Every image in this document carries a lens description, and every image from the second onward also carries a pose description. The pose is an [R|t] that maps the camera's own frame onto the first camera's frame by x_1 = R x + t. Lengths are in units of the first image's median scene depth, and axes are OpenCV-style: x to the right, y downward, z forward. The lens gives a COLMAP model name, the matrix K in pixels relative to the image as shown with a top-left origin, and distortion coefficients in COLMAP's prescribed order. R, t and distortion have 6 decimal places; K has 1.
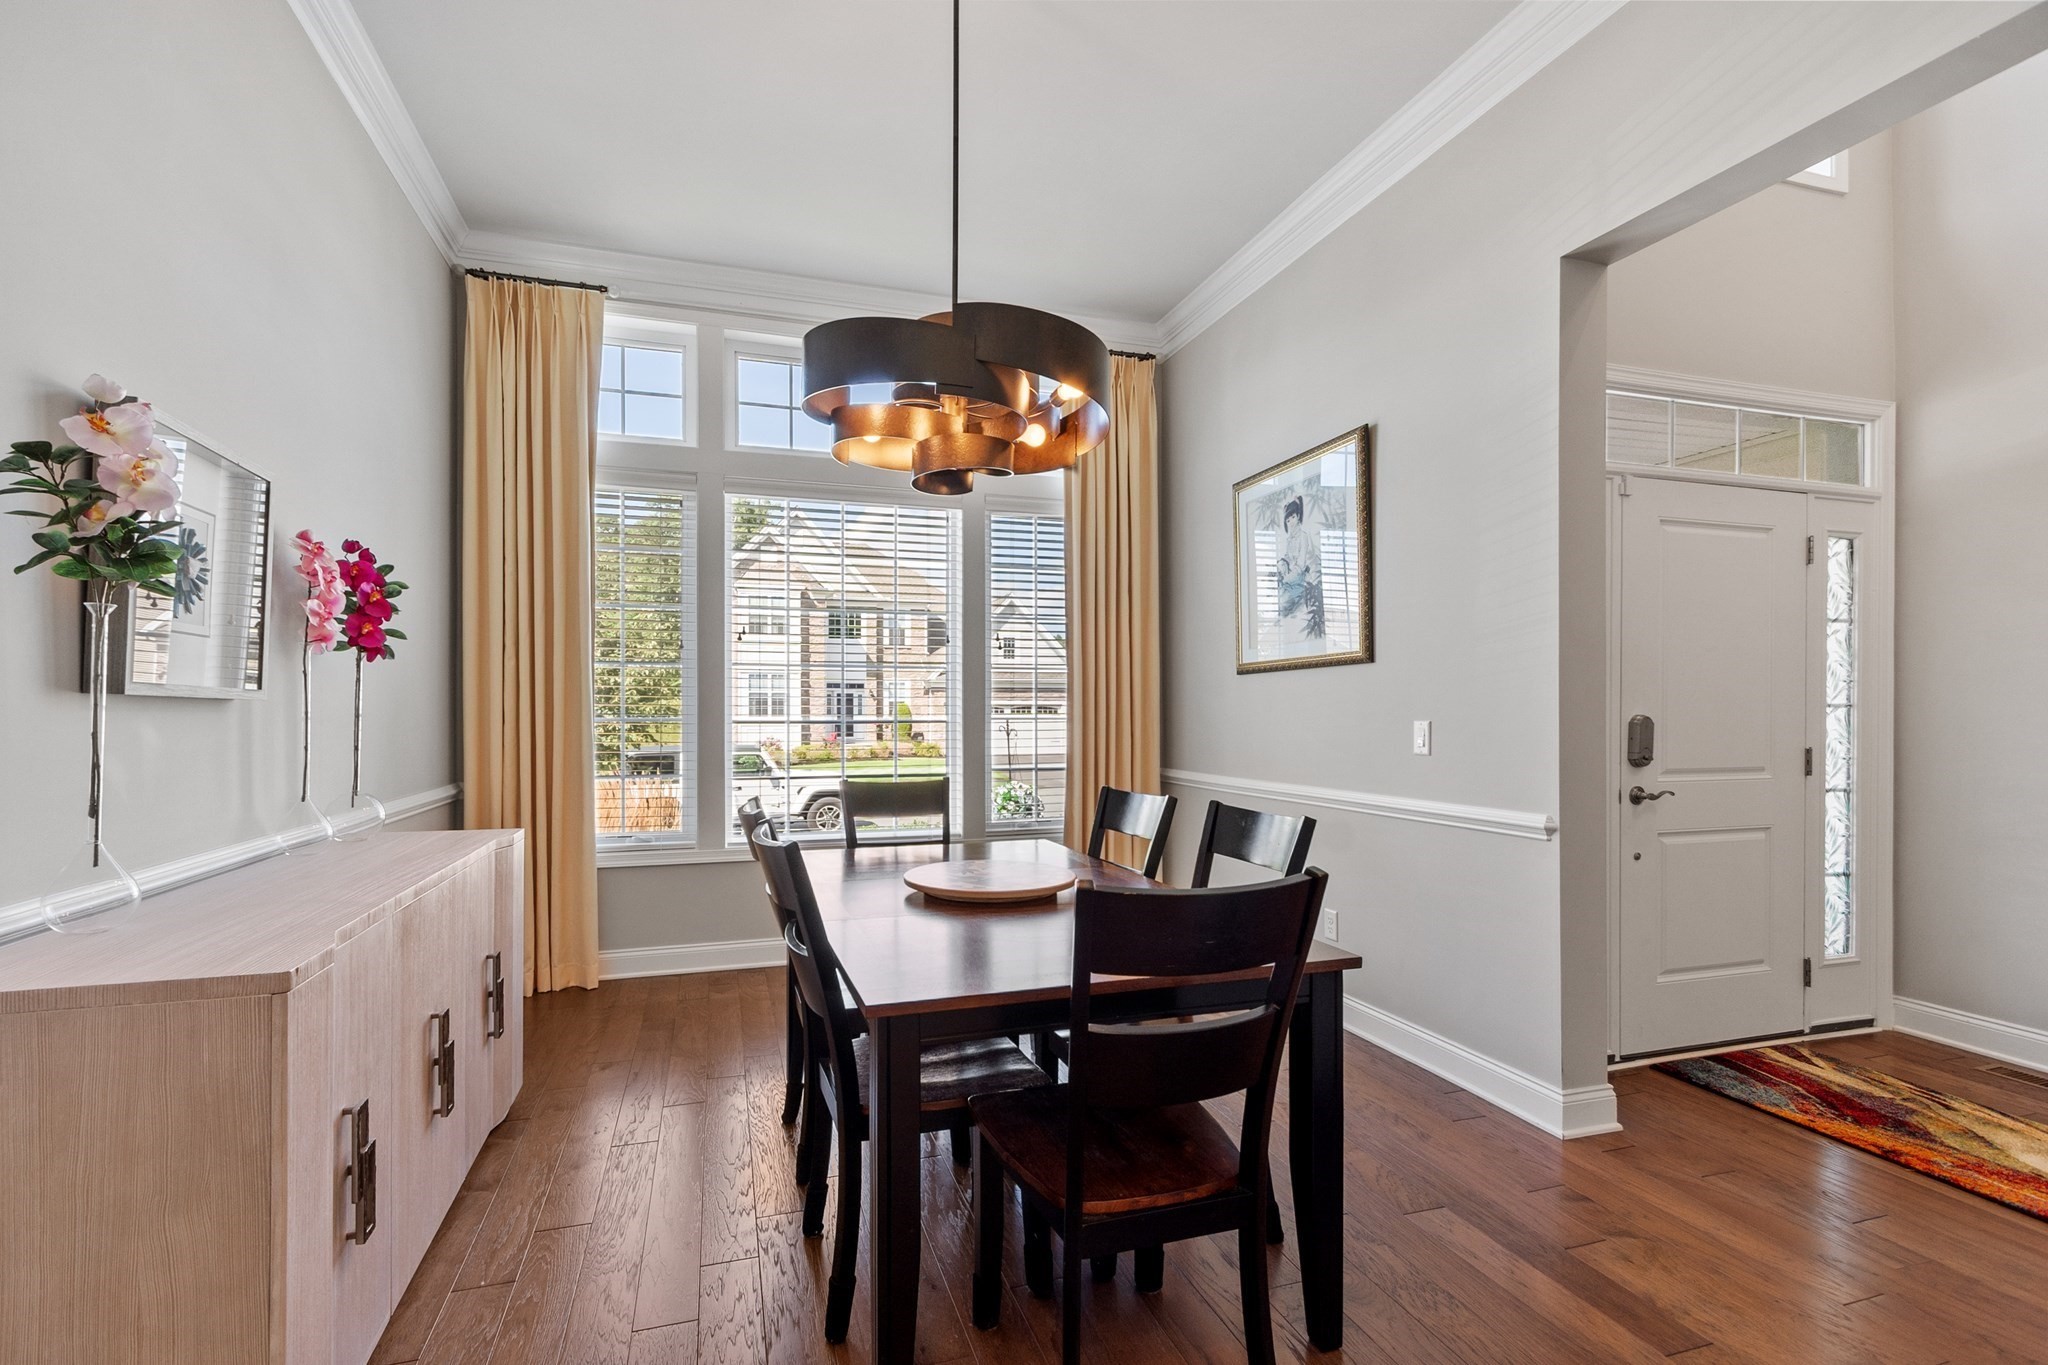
lens RADIAL K [[894.1, 0, 987.3], [0, 894.1, 706.6], [0, 0, 1]] dist [0.004531, 0.001493]
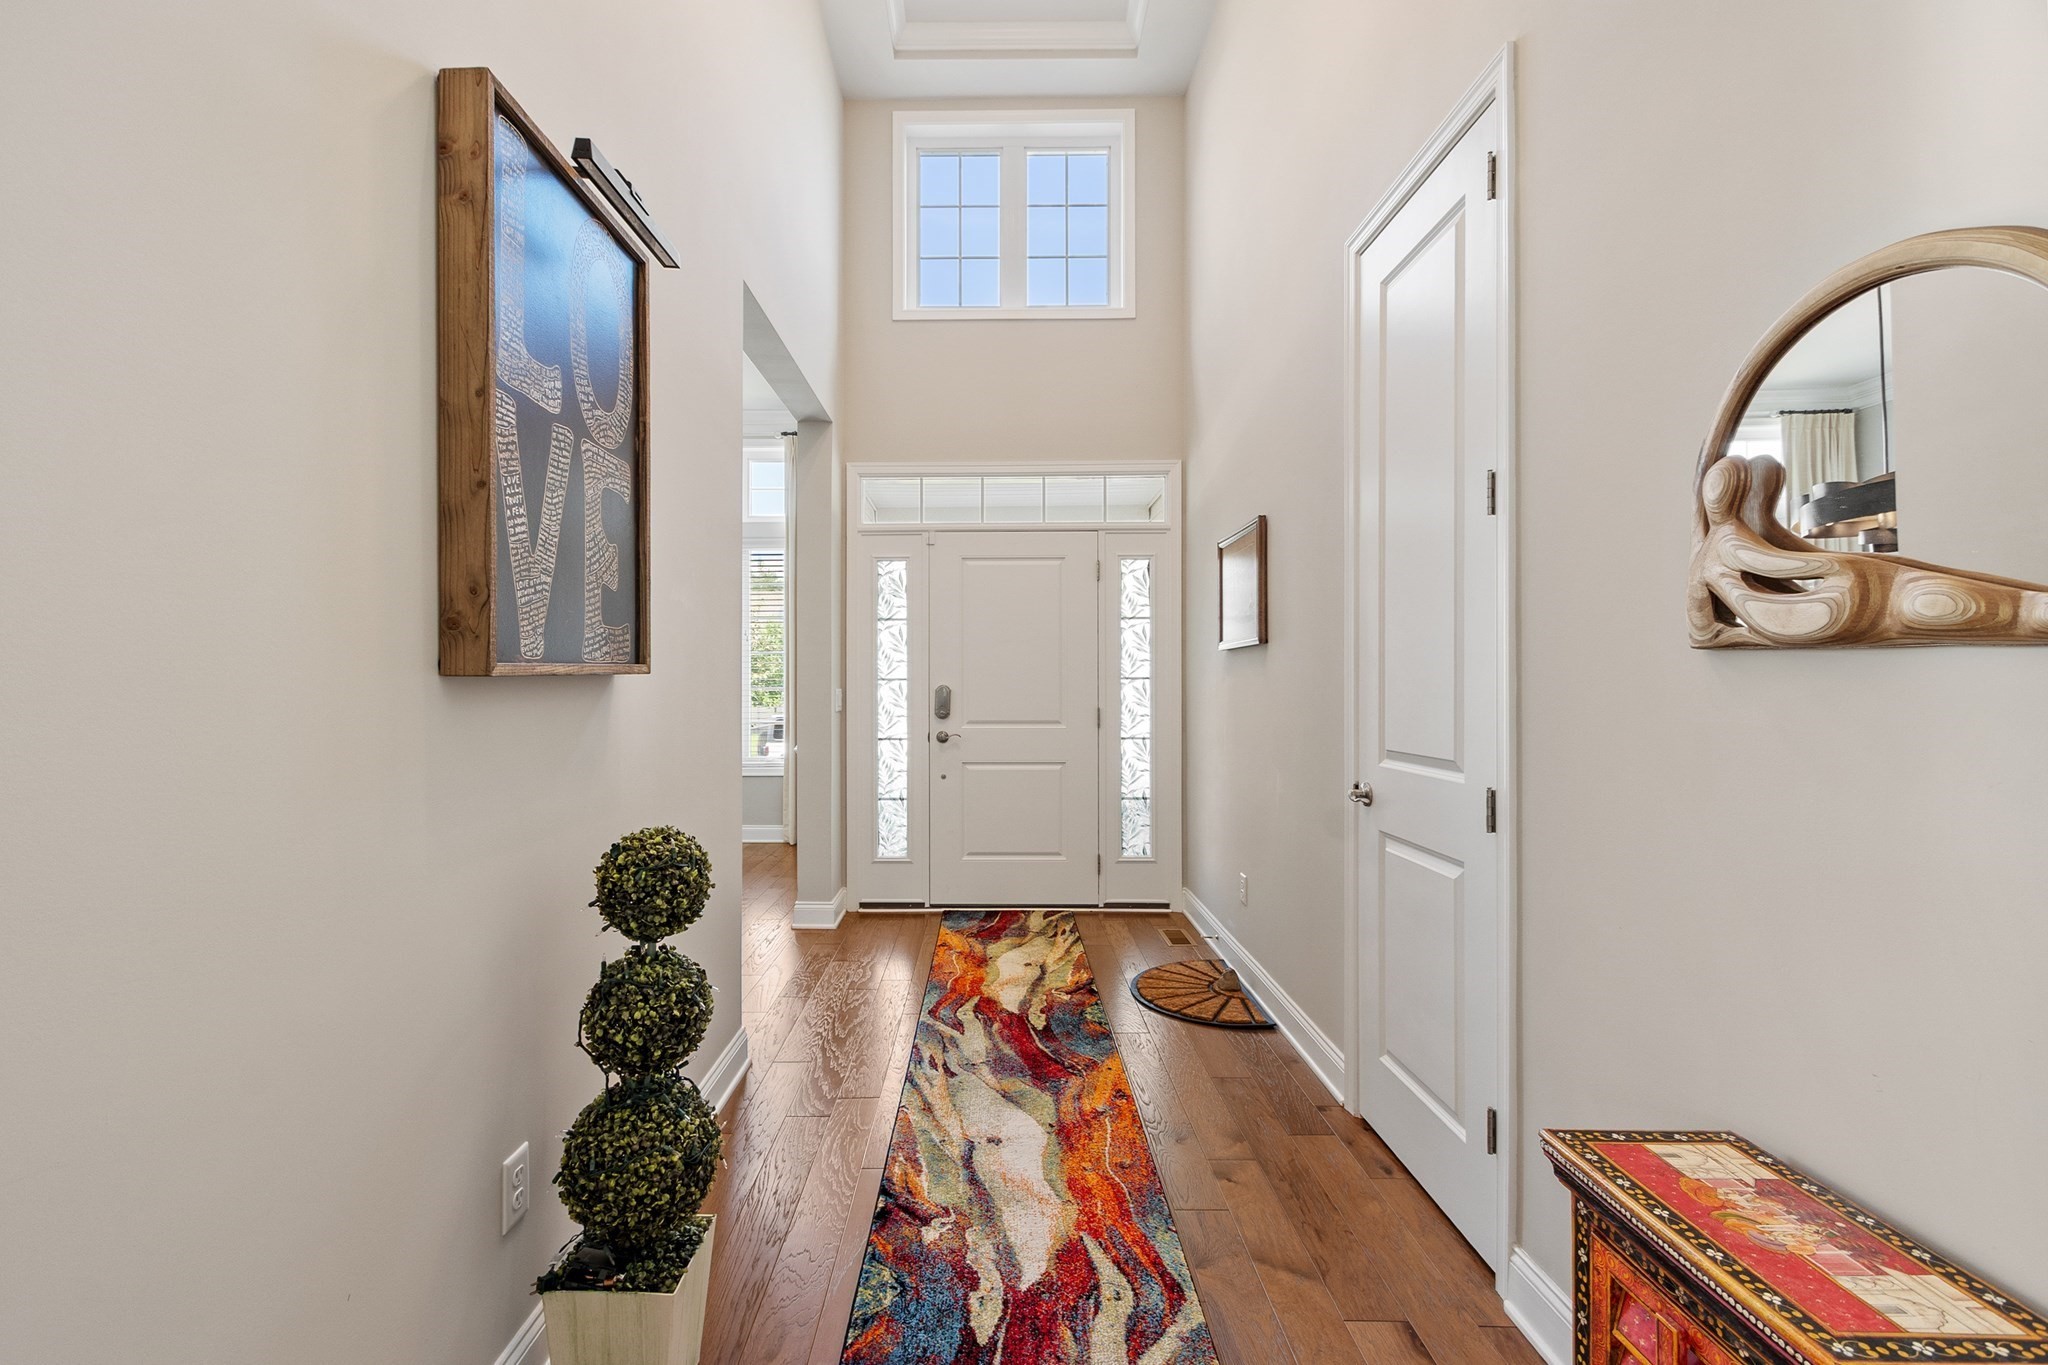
lens RADIAL K [[894.1, 0, 1008.5], [0, 894.1, 679.3], [0, 0, 1]] dist [0.004531, 0.001493]
pose [[0.954684, -0.004430, -0.297590, 1.294302], [0.004022, 0.999990, -0.001984, 0.002511], [0.297595, 0.000697, 0.954692, -0.439422]]
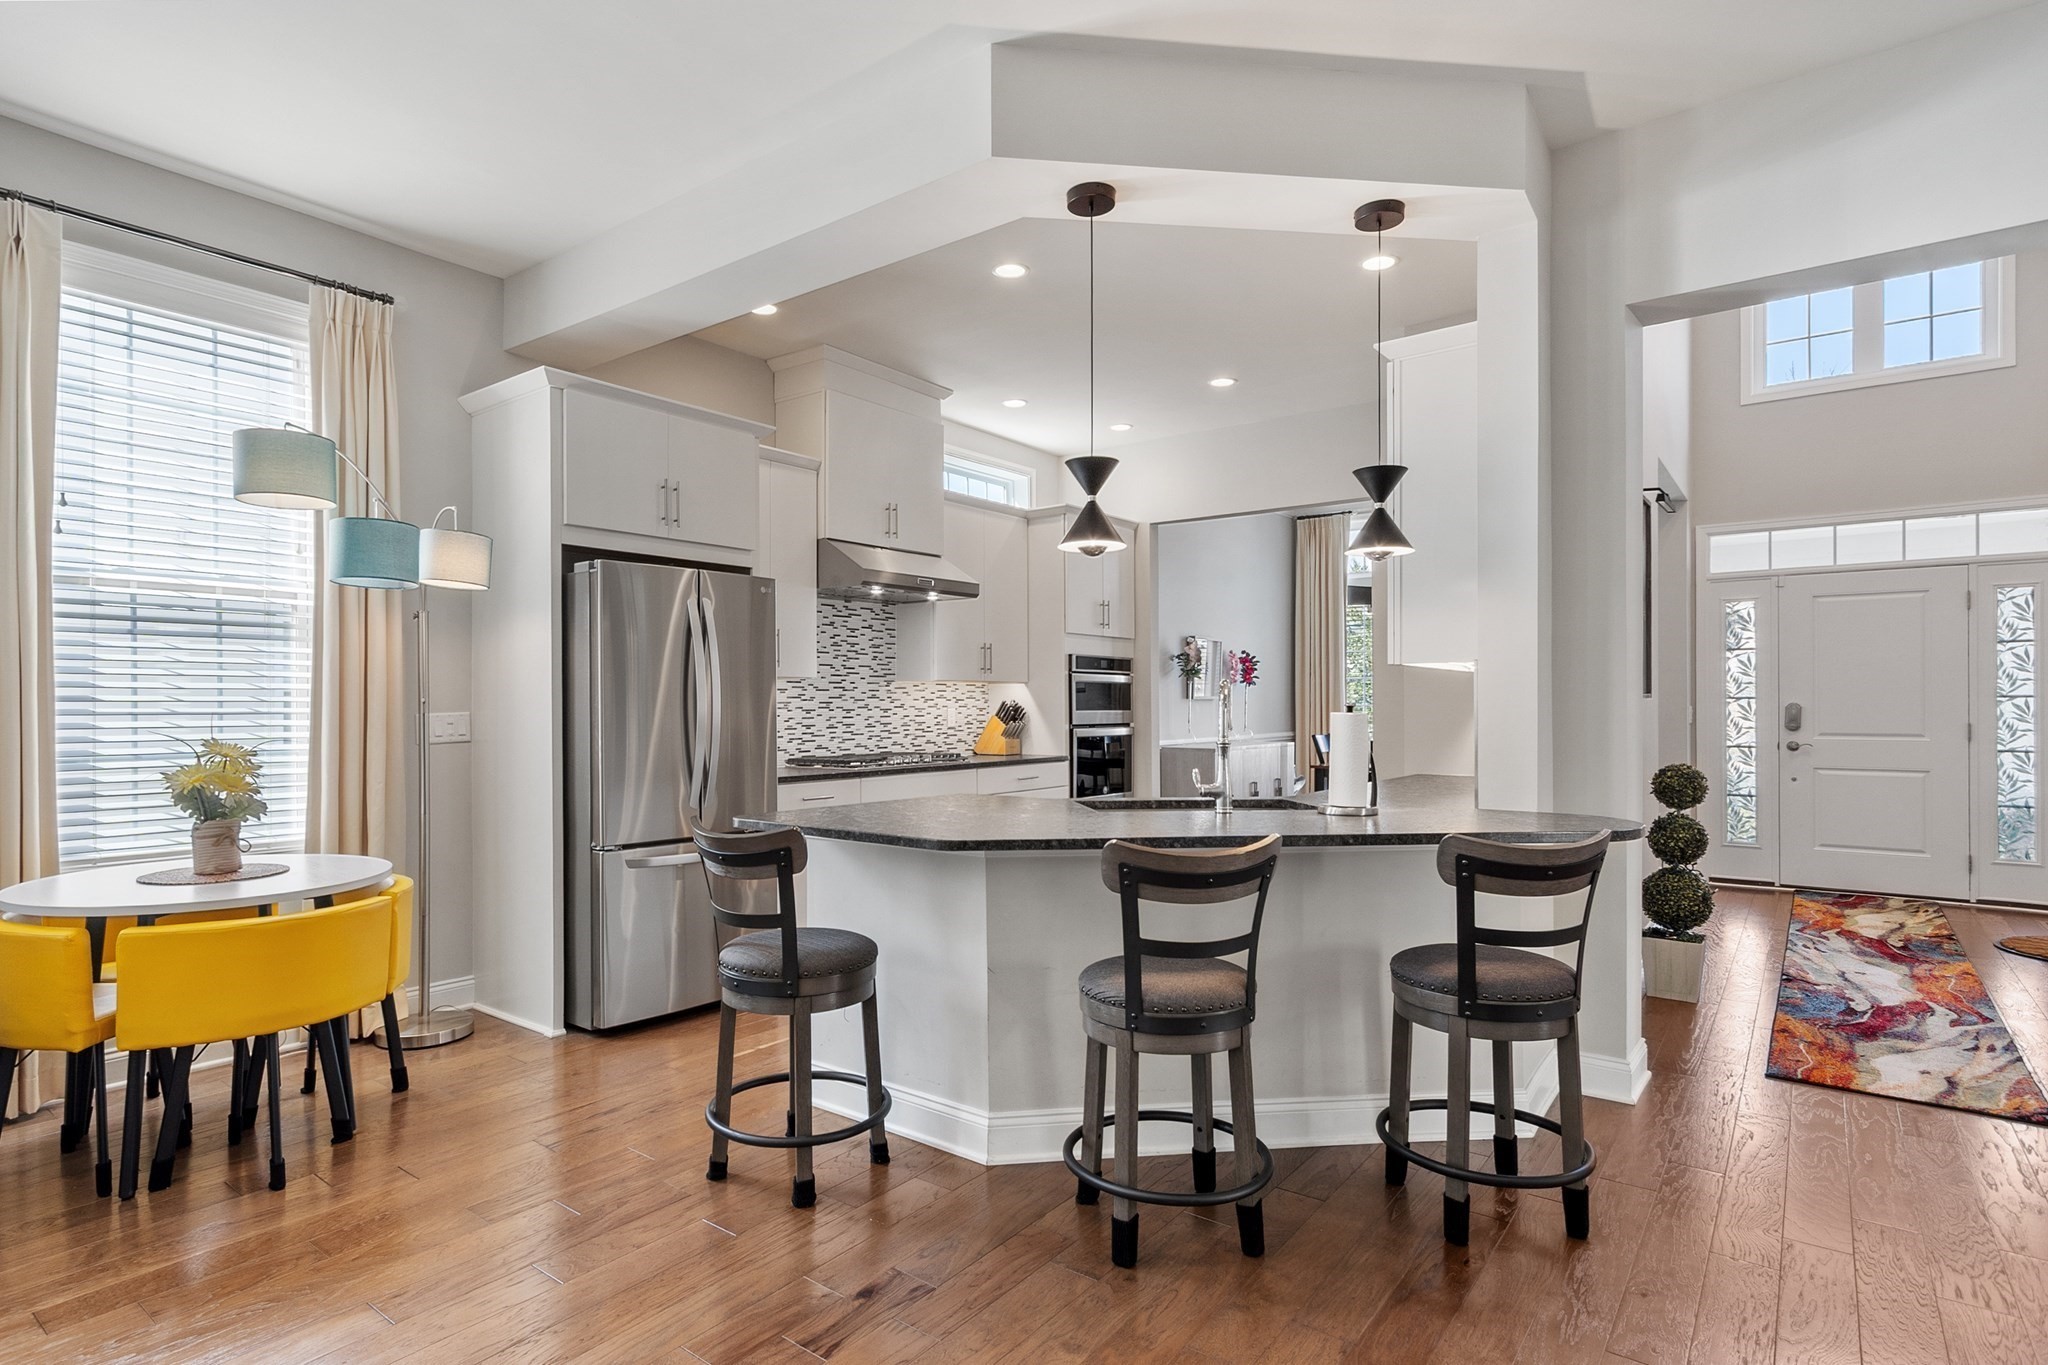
lens RADIAL K [[1102.8, 0, 963.8], [0, 1102.8, 698.9], [0, 0, 1]] dist [0.013233, -0.006261]
pose [[0.562079, -0.005362, -0.827066, 1.659402], [0.005821, 0.999980, -0.002527, -0.002797], [0.827063, -0.003394, 0.562099, -1.706625]]
